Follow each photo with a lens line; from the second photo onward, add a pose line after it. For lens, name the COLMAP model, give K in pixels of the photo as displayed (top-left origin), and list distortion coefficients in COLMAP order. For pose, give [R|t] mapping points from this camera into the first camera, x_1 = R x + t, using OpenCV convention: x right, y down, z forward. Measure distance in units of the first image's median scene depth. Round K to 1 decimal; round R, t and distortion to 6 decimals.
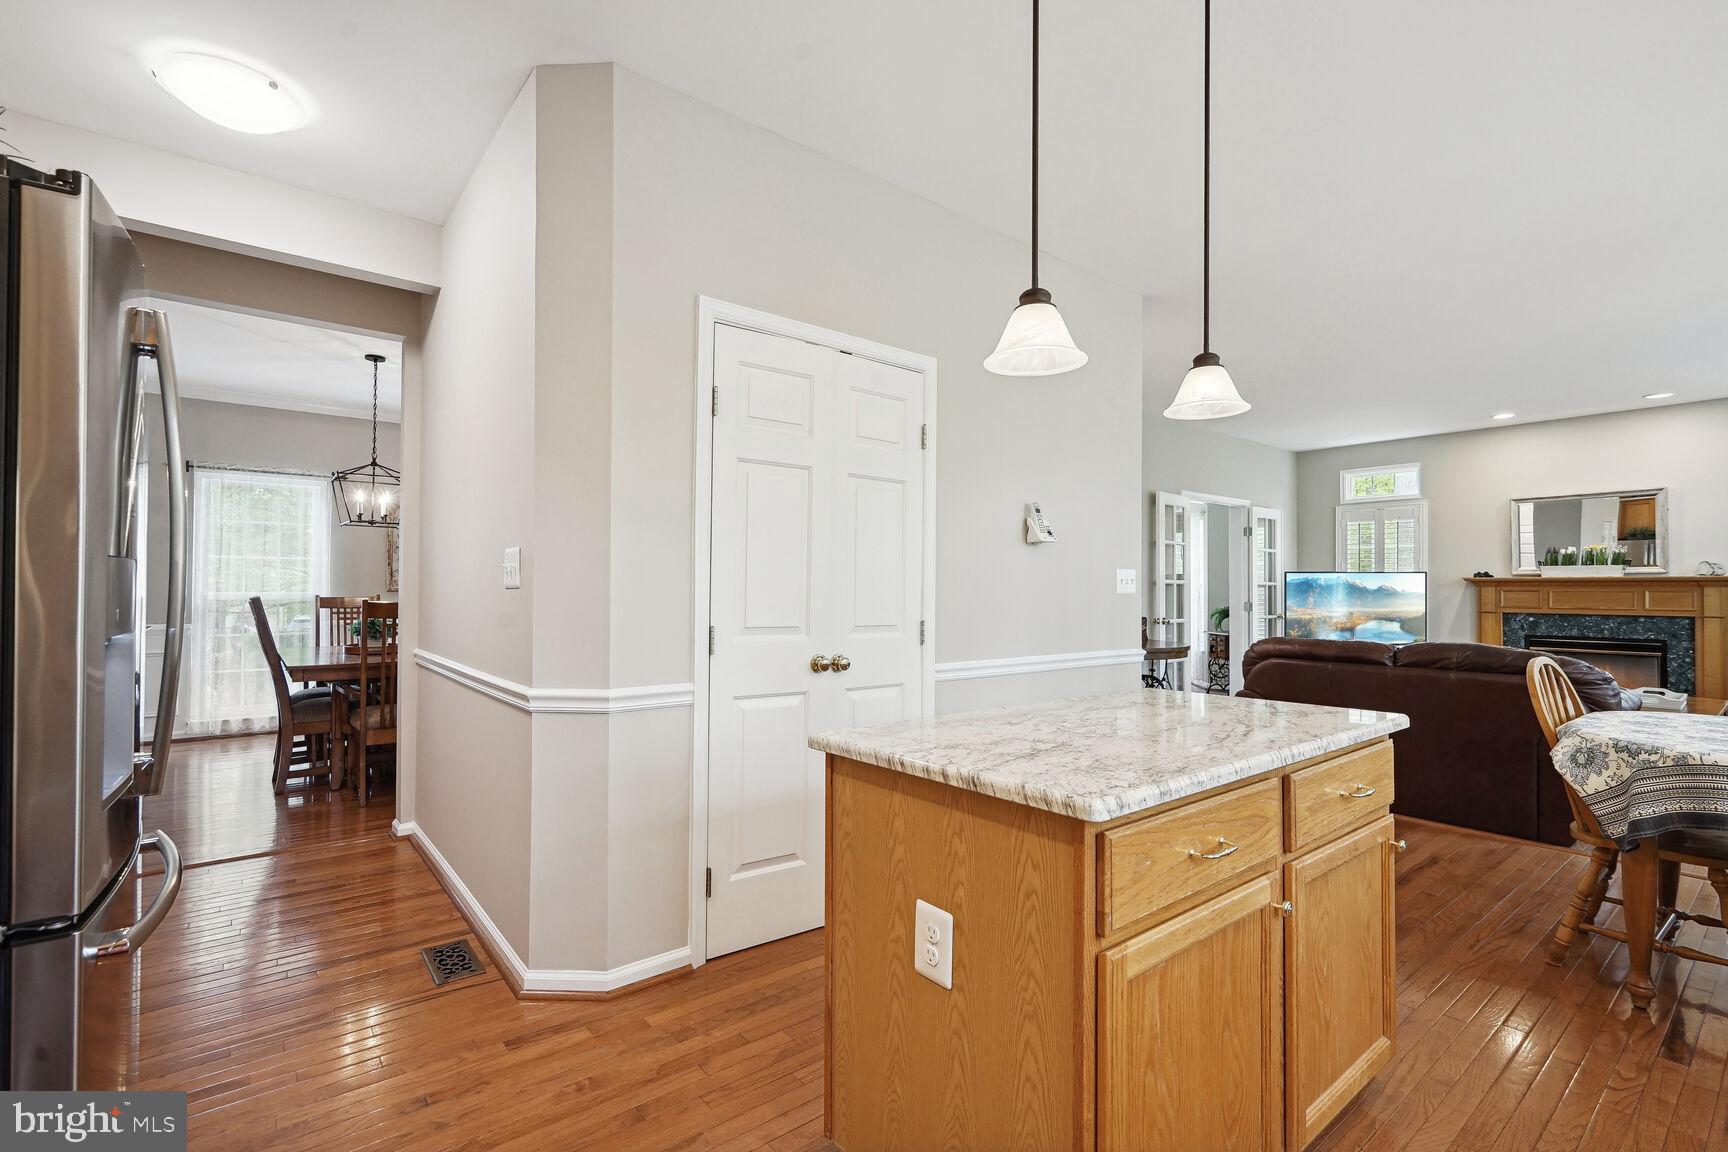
lens RADIAL K [[786.8, 0, 861.8], [0, 786.8, 582.3], [0, 0, 1]] dist [0.002335, 0.000884]
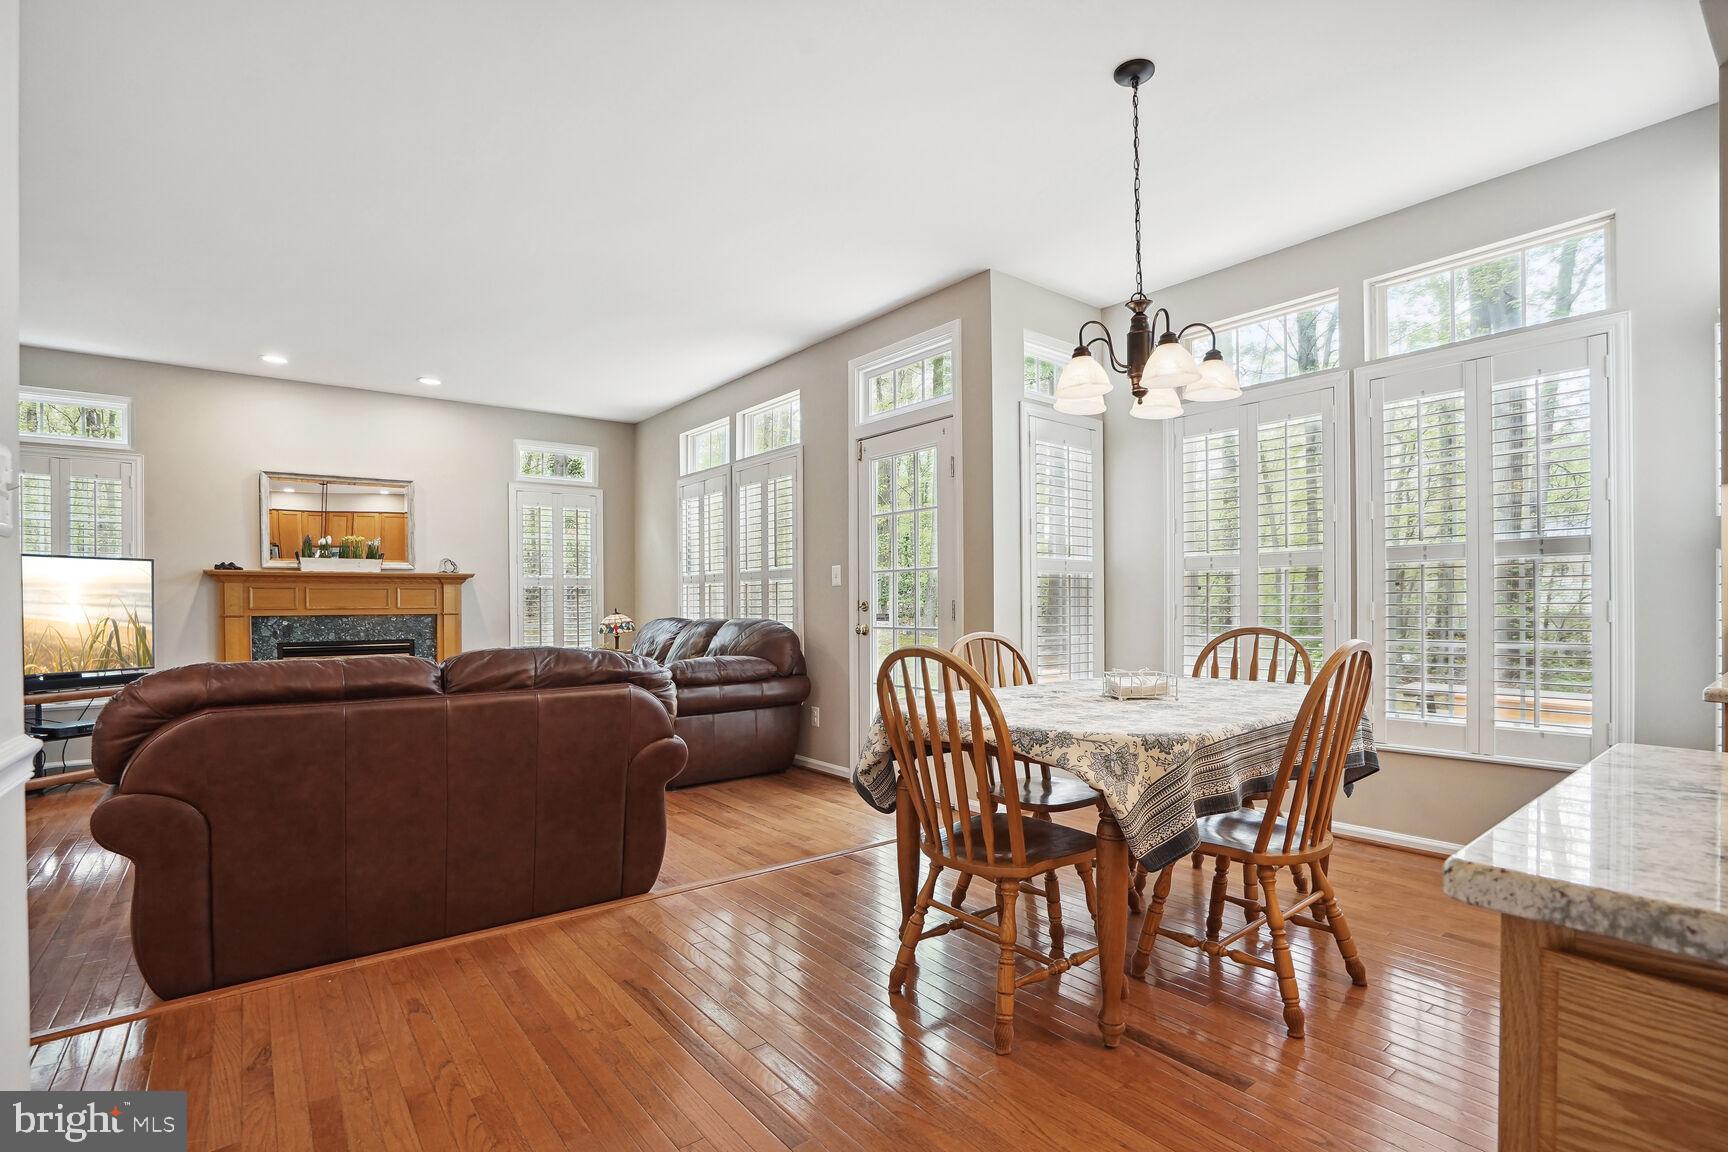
lens RADIAL K [[820.3, 0, 860.5], [0, 820.3, 602.5], [0, 0, 1]] dist [-0.023284, 0.000291]
pose [[0.025380, -0.007319, 0.999651, 0.041063], [-0.001472, 0.999972, 0.007358, 0.019964], [-0.999677, -0.001658, 0.025368, 0.421676]]
